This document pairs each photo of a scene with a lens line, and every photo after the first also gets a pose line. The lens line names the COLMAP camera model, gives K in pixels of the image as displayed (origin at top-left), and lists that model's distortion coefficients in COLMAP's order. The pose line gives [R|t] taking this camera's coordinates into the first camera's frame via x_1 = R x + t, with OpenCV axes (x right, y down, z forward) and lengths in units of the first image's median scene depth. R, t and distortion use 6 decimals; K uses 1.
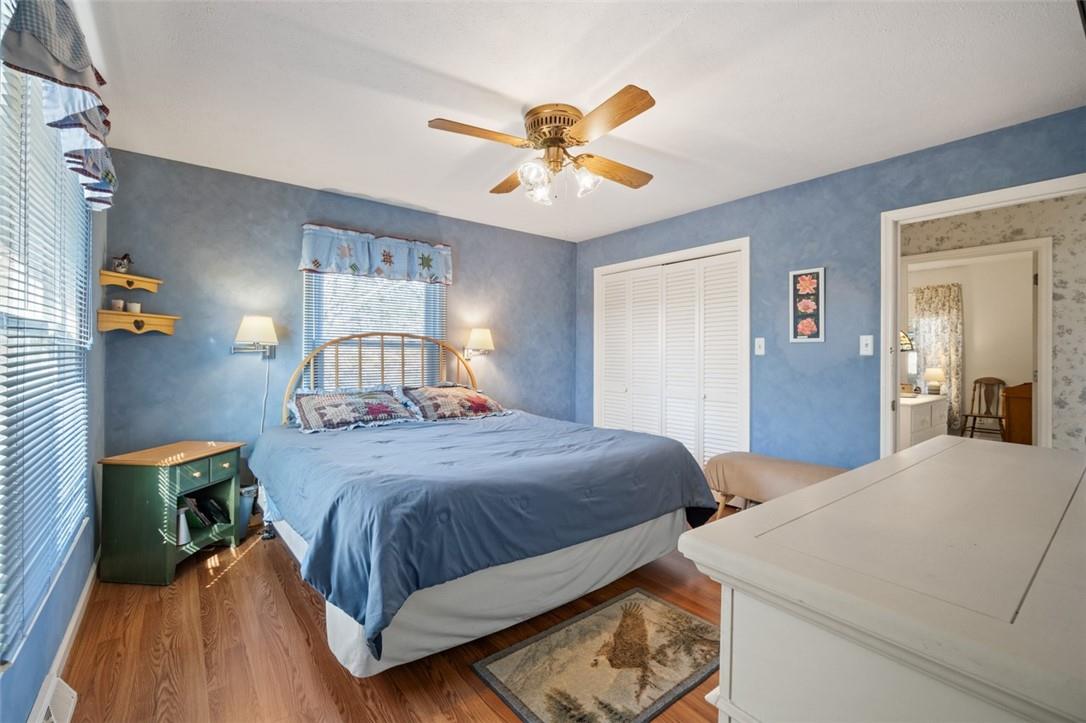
lens RADIAL K [[479.2, 0, 533.4], [0, 479.2, 354.3], [0, 0, 1]] dist [-0.002157, -0.000405]
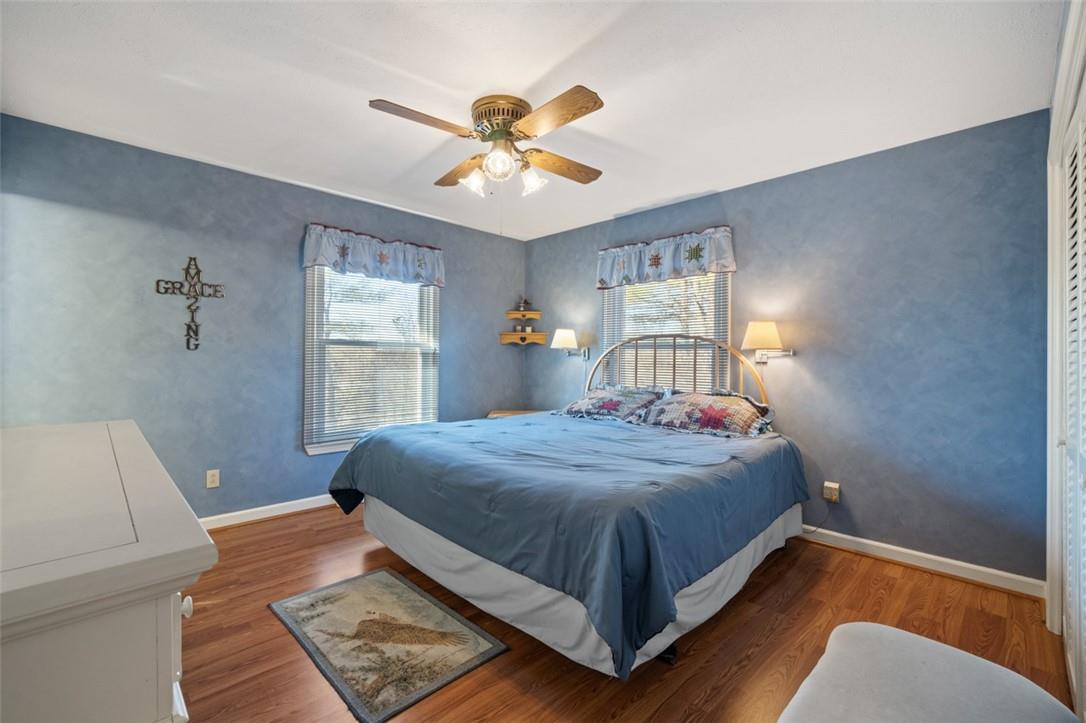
lens RADIAL K [[479.2, 0, 533.4], [0, 479.2, 354.3], [0, 0, 1]] dist [-0.002157, -0.000405]
pose [[0.079716, -0.011131, -0.996755, 0.719200], [-0.006481, 0.999911, -0.011685, 0.010744], [0.996797, 0.007391, 0.079637, 0.696873]]
